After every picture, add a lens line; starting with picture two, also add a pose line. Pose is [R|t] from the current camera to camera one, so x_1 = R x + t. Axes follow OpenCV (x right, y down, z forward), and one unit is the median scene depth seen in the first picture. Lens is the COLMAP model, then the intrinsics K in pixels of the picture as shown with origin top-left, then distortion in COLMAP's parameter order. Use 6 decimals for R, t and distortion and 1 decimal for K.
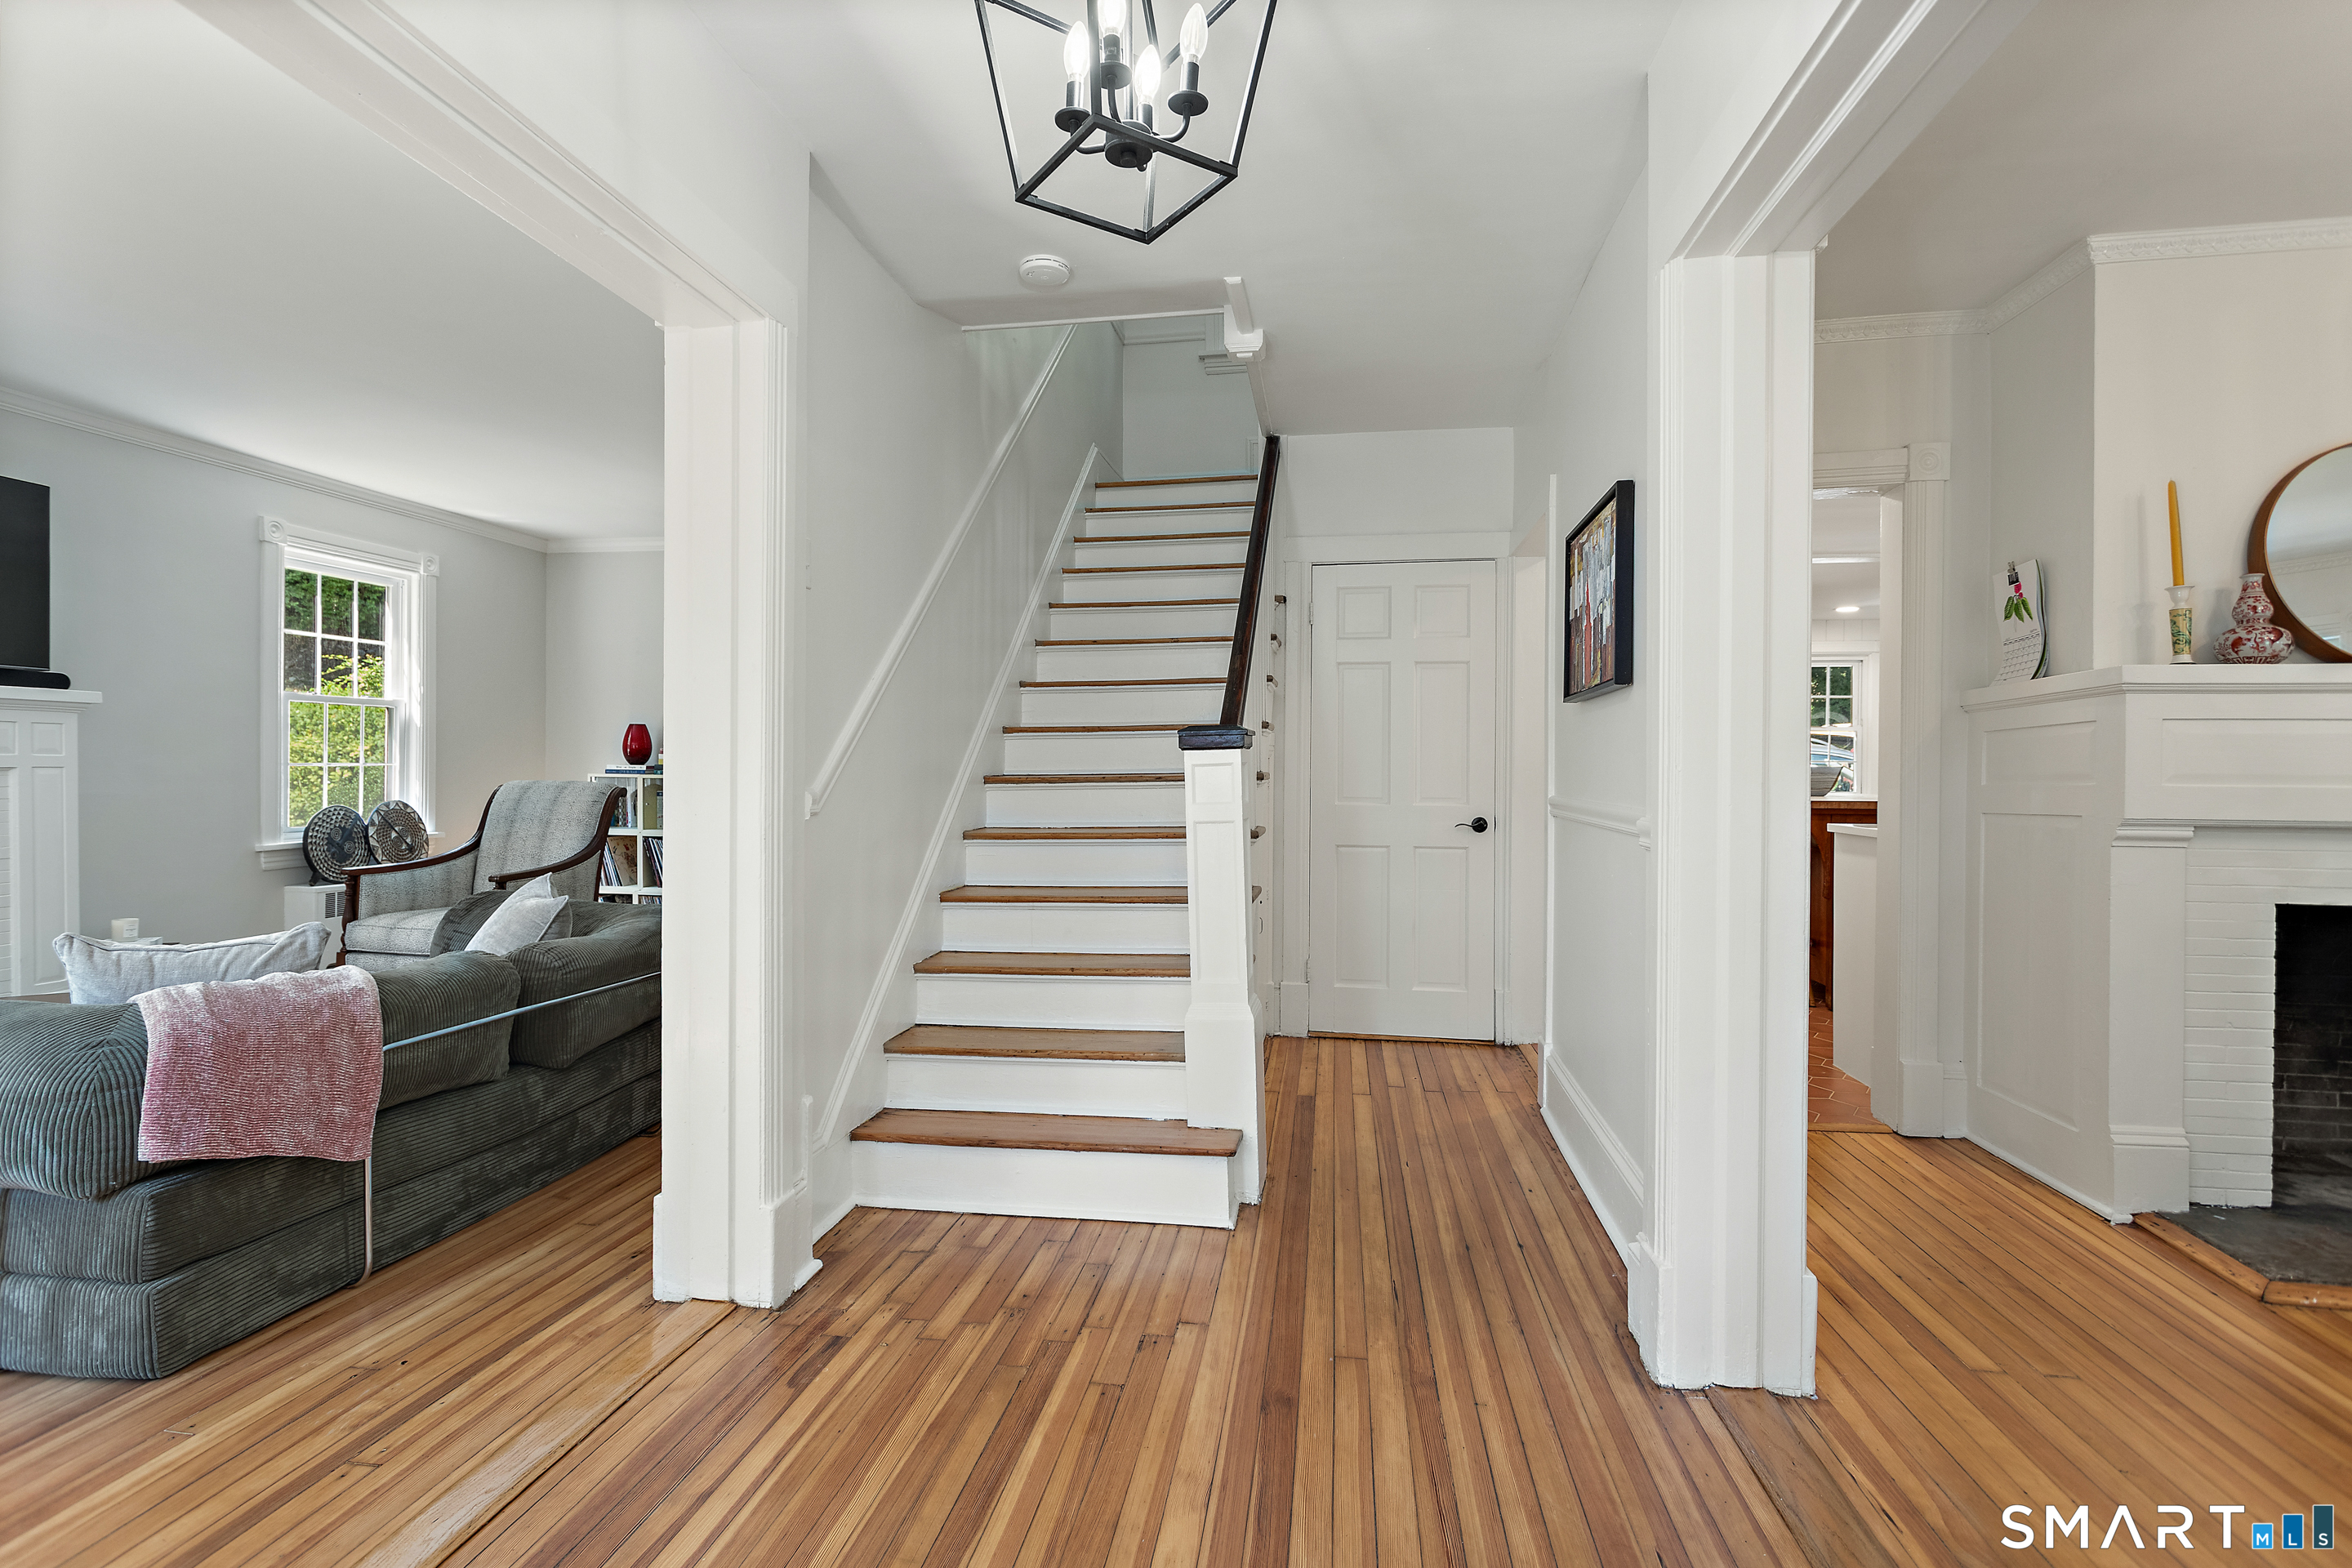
lens RADIAL K [[1115.3, 0, 1165.7], [0, 1115.3, 783.7], [0, 0, 1]] dist [0.004365, 0.000106]
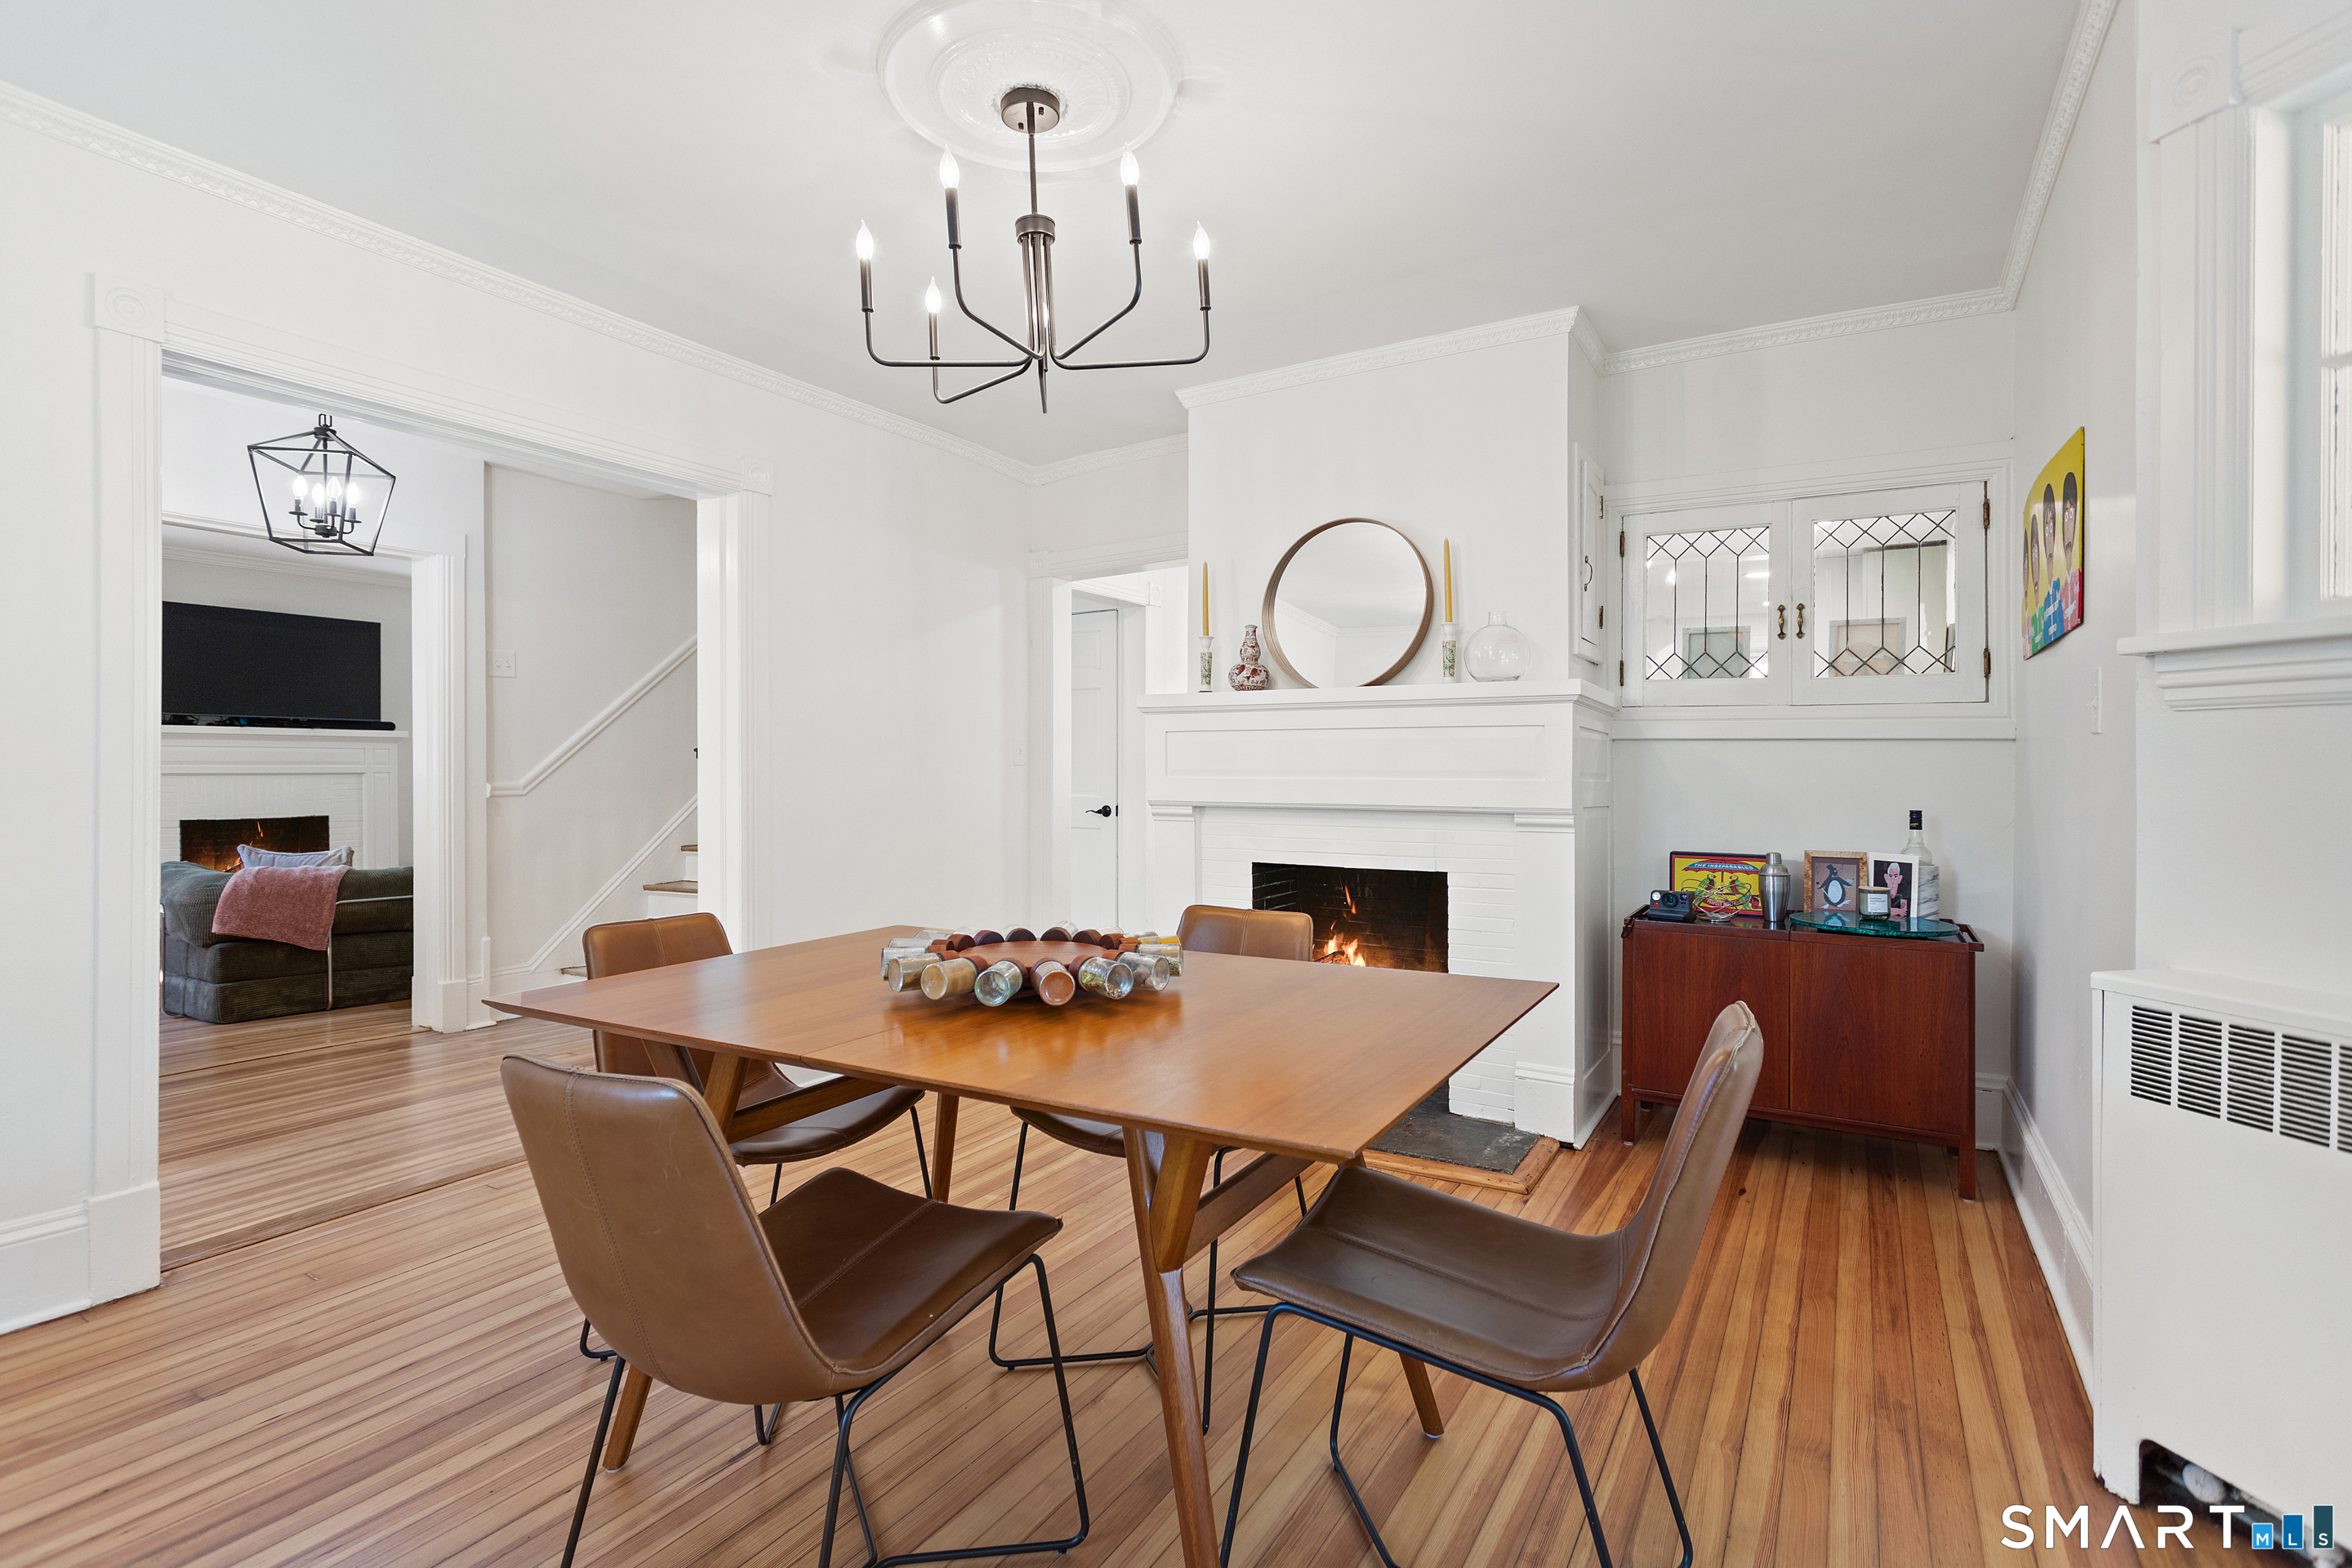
lens RADIAL K [[1115.3, 0, 1193.2], [0, 1115.3, 782.5], [0, 0, 1]] dist [0.004365, 0.000106]
pose [[0.929812, -0.000773, -0.368035, 1.457453], [-0.000367, 0.999995, -0.003027, 0.010658], [0.368035, 0.002949, 0.929807, -0.359544]]
